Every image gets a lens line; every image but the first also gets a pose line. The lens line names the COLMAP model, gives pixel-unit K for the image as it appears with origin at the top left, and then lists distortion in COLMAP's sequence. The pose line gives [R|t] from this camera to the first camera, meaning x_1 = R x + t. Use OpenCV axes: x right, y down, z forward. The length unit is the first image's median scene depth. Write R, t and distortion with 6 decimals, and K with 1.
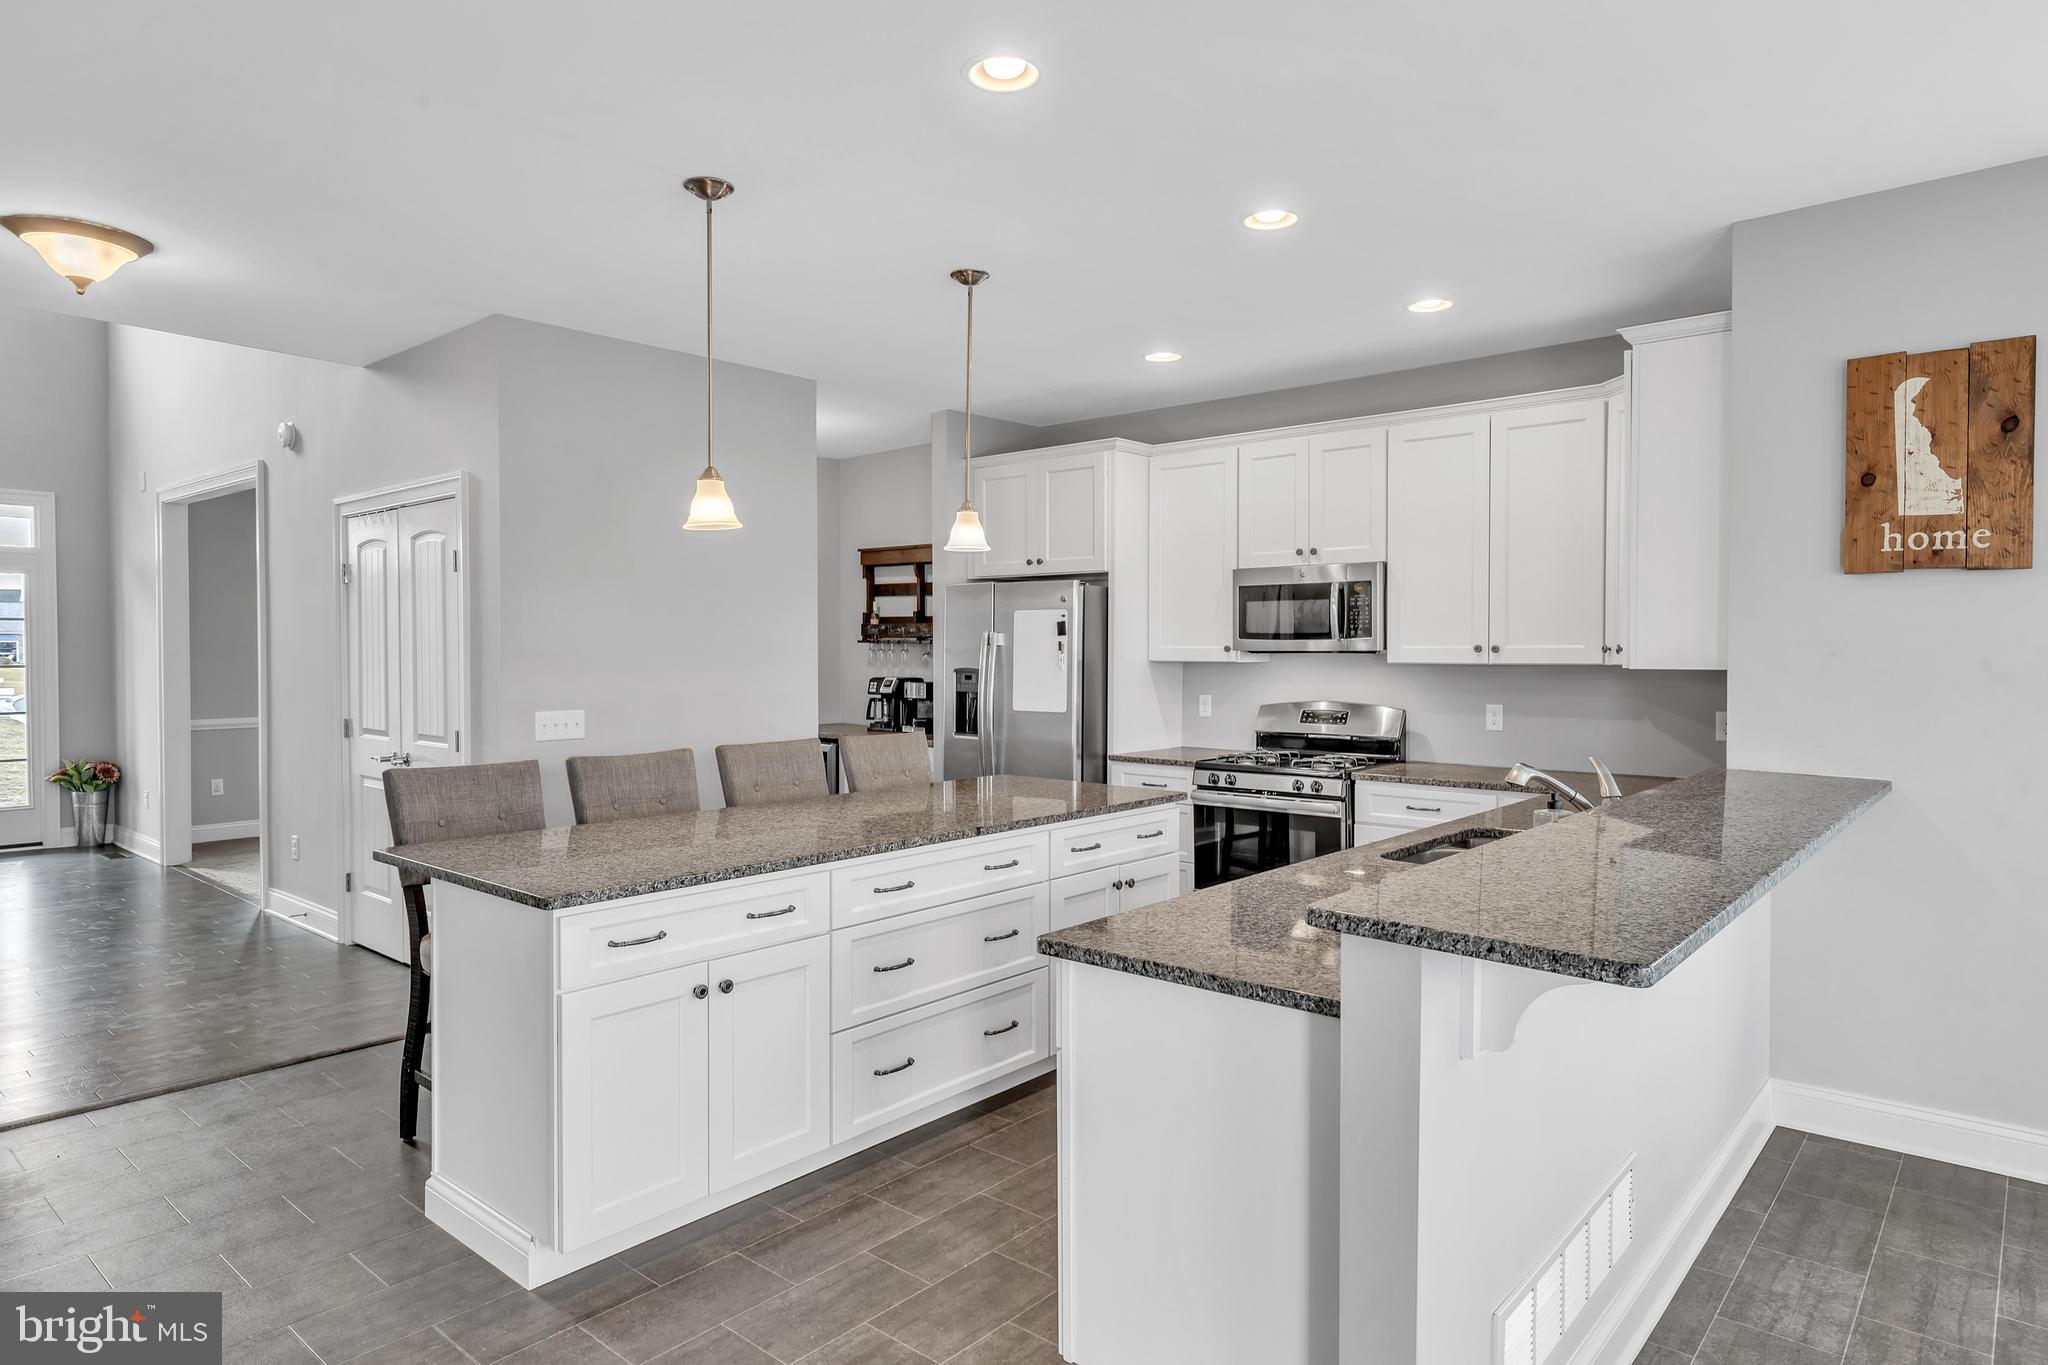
lens RADIAL K [[1190.6, 0, 1021.5], [0, 1190.6, 672.0], [0, 0, 1]] dist [0.001369, 0.000775]
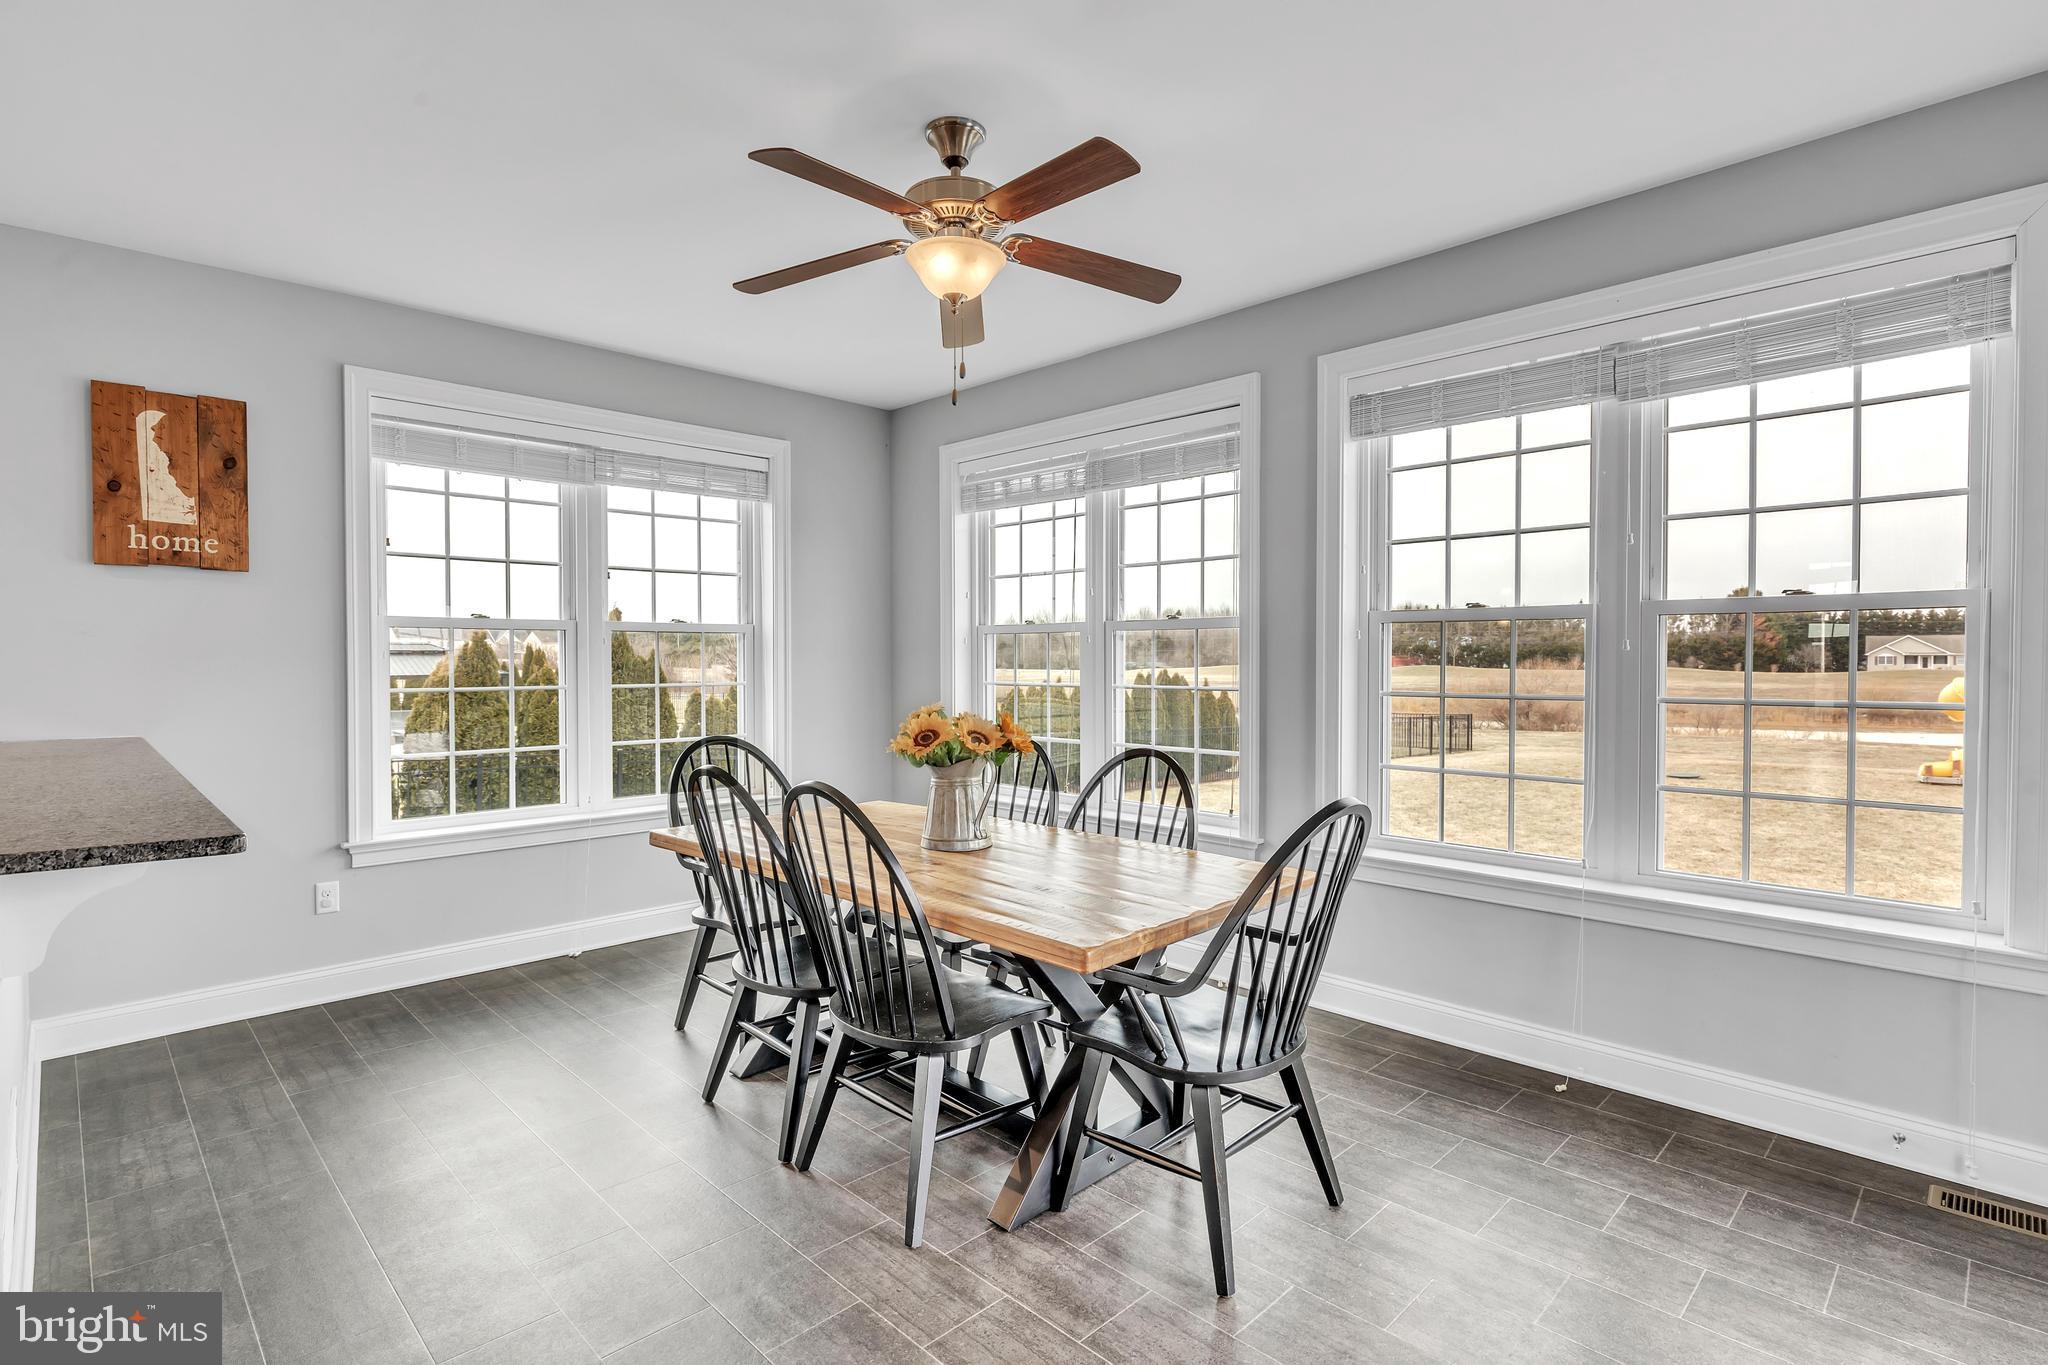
lens RADIAL K [[992.7, 0, 1025.2], [0, 992.7, 675.3], [0, 0, 1]] dist [-0.000123, -0.000106]
pose [[0.074987, -0.017760, 0.997026, -0.211225], [0.020155, 0.999664, 0.016292, 0.029485], [-0.996981, 0.018873, 0.075320, 0.022132]]
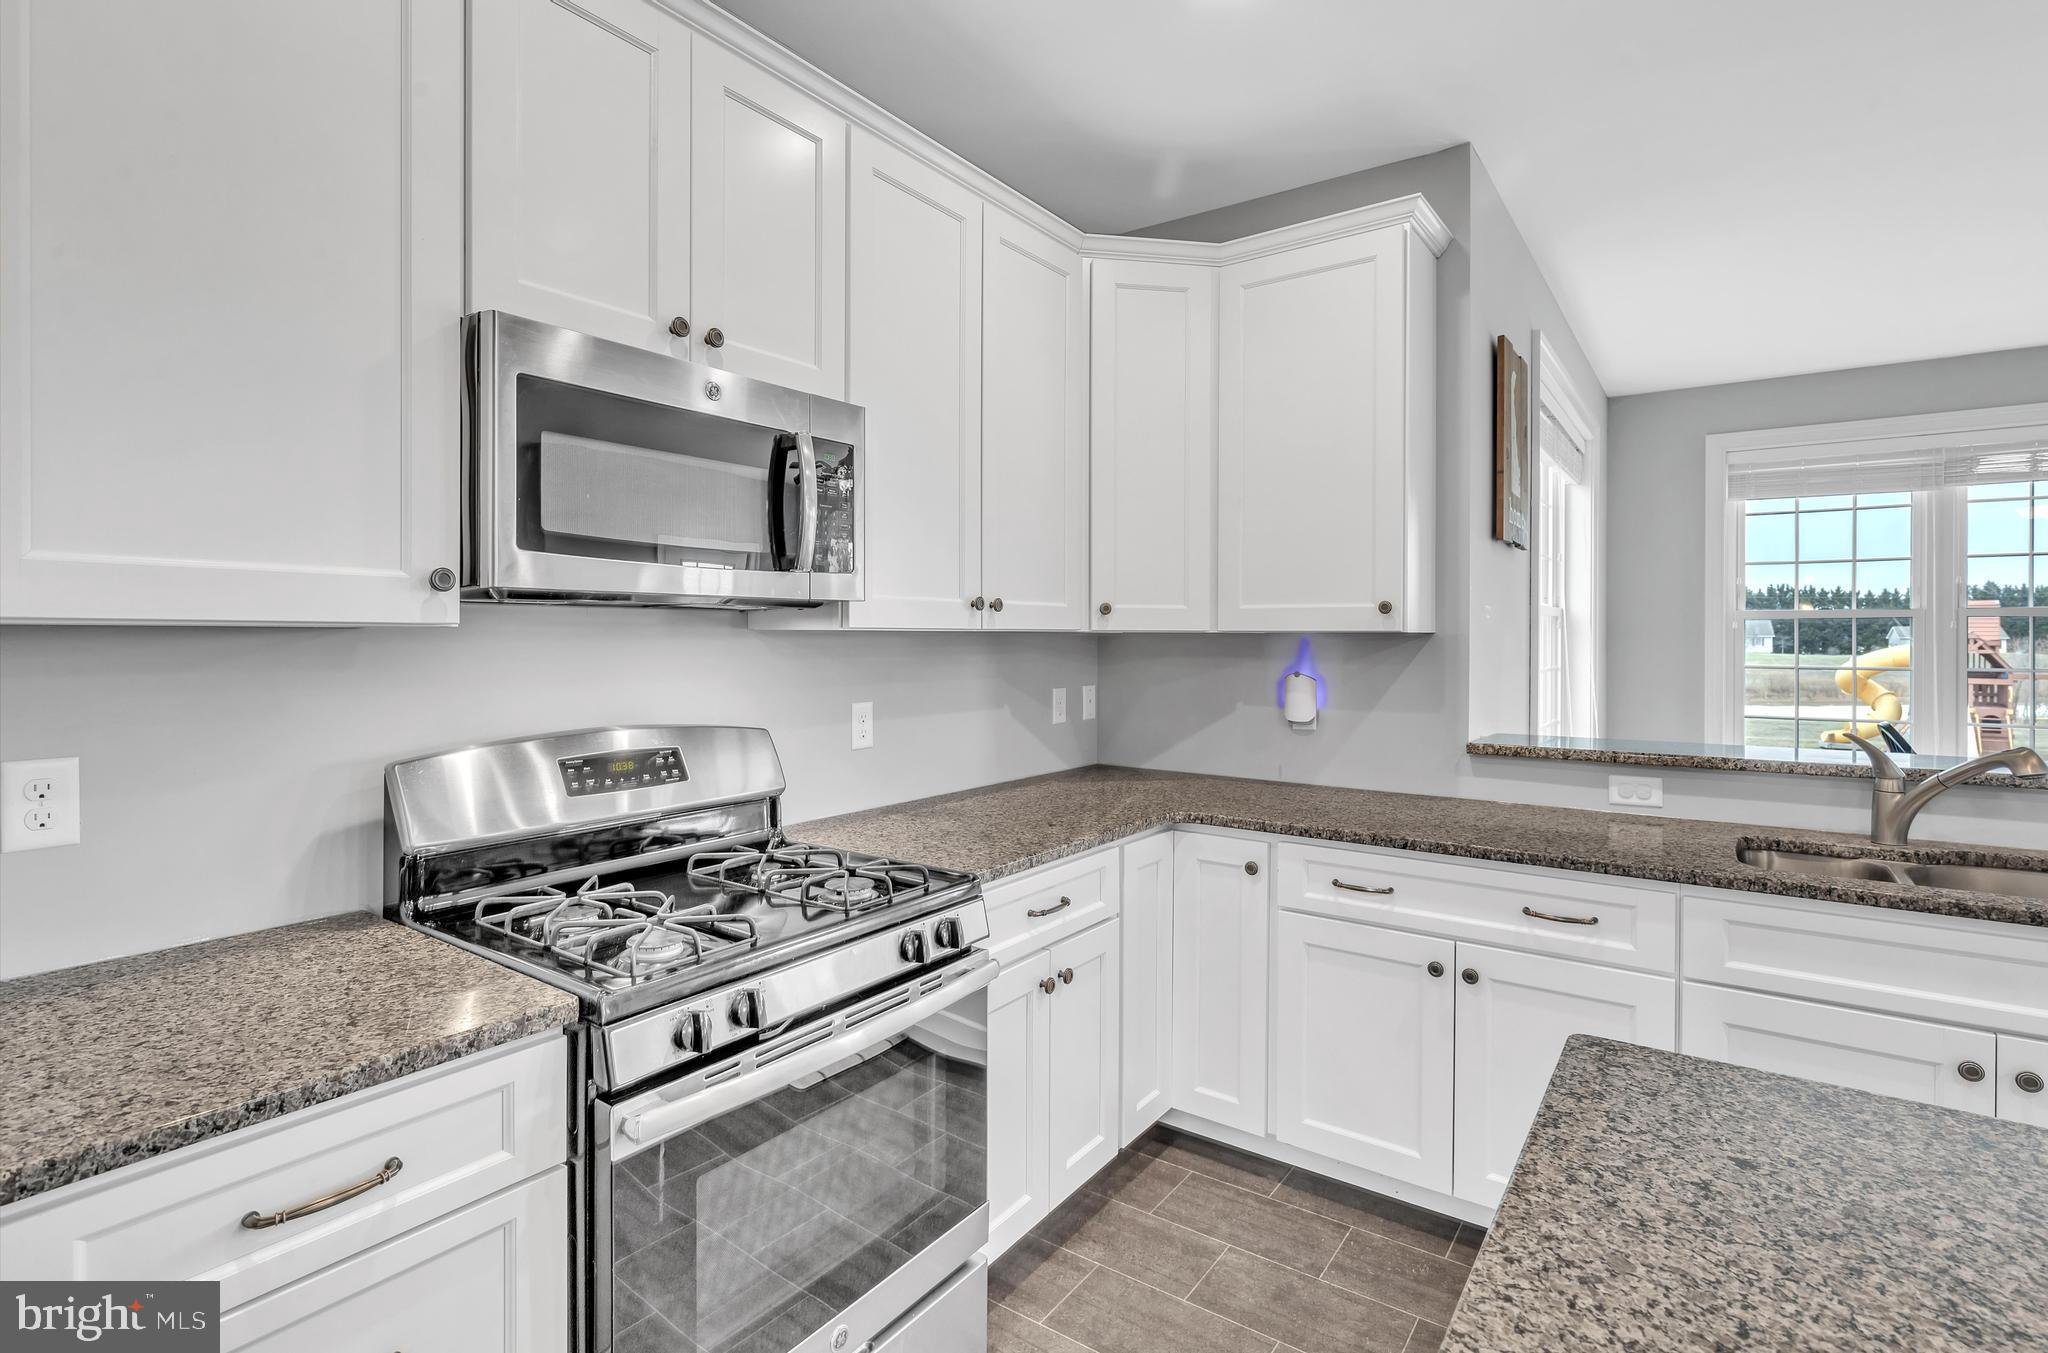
lens RADIAL K [[992.0, 0, 1025.5], [0, 992.0, 639.1], [0, 0, 1]] dist [-0.000120, -0.000229]
pose [[-0.096657, -0.001878, 0.995316, -0.134164], [0.017374, 0.999843, 0.003574, -0.005911], [-0.995166, 0.017639, -0.096609, 1.510878]]
